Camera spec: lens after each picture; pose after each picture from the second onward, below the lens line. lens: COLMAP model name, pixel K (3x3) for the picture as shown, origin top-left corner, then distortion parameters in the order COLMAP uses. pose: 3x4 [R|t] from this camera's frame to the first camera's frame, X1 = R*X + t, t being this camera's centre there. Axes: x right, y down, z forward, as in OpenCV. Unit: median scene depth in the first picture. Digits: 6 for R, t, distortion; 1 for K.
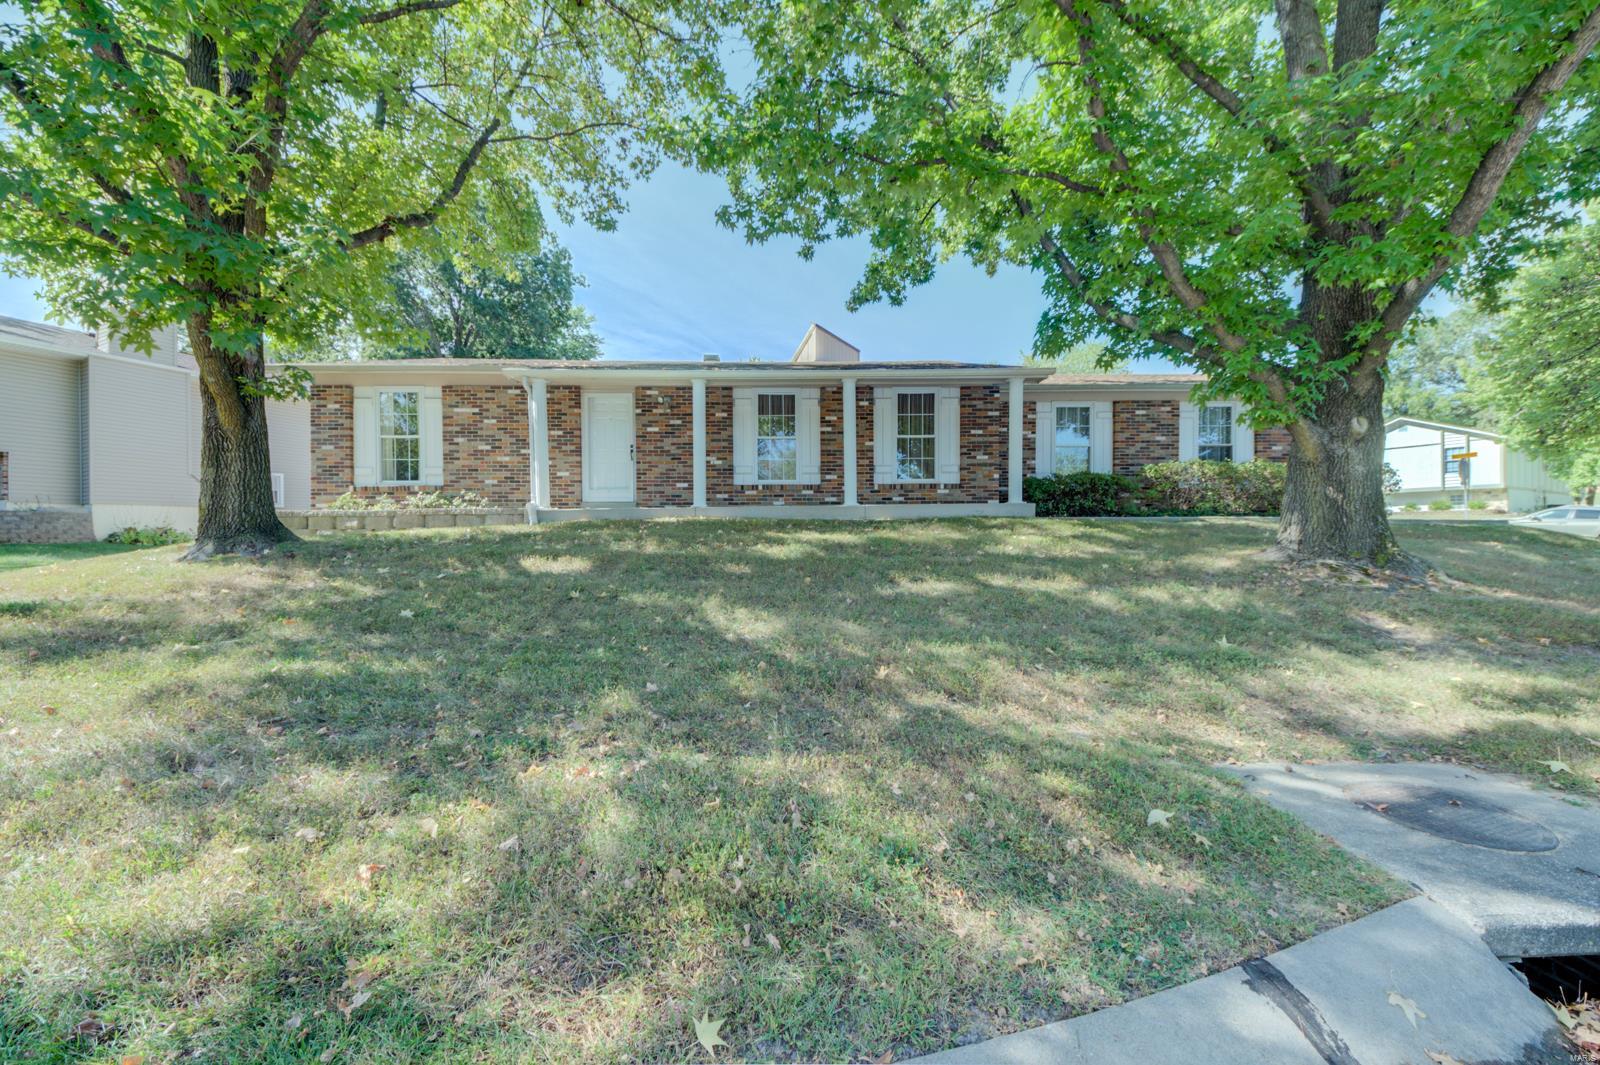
lens RADIAL K [[556.3, 0, 771.4], [0, 556.3, 582.9], [0, 0, 1]] dist [-0.000016, -0.000051]
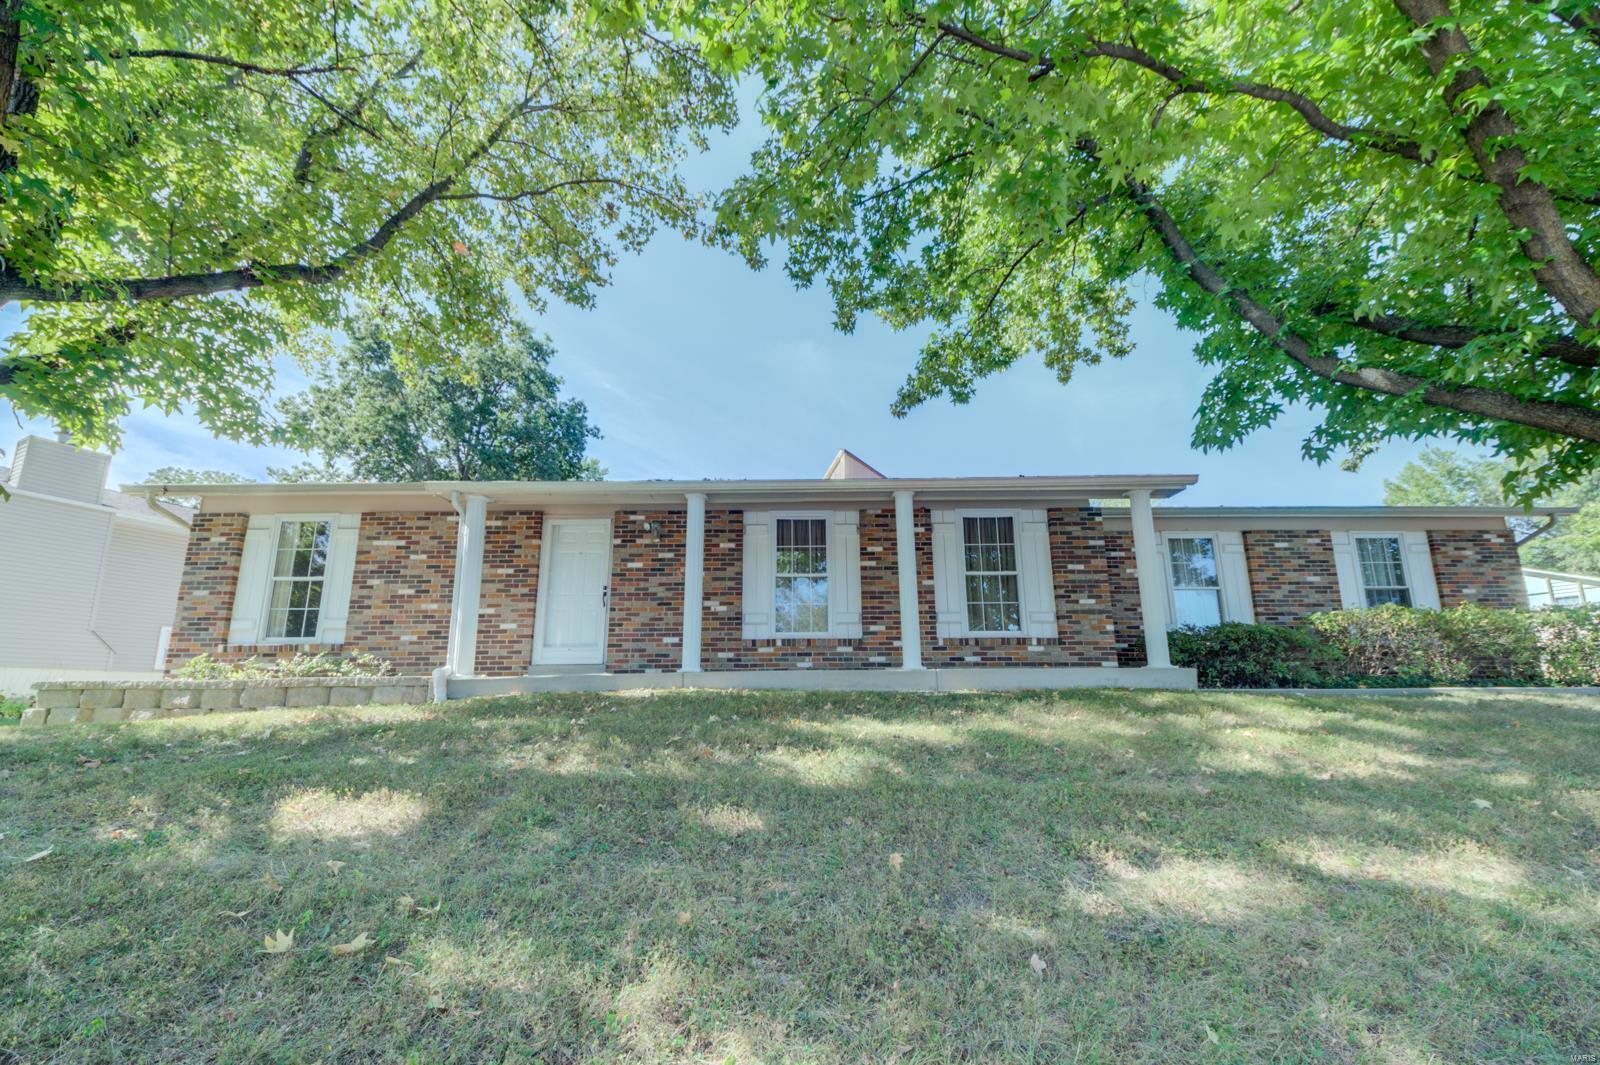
lens RADIAL K [[561.3, 0, 793.3], [0, 561.3, 534.8], [0, 0, 1]] dist [0.050865, -0.023443]
pose [[0.999917, 0.000208, 0.012867, -0.011175], [0.004324, 0.936300, -0.351176, -0.049290], [-0.012120, 0.351202, 0.936221, 0.282629]]
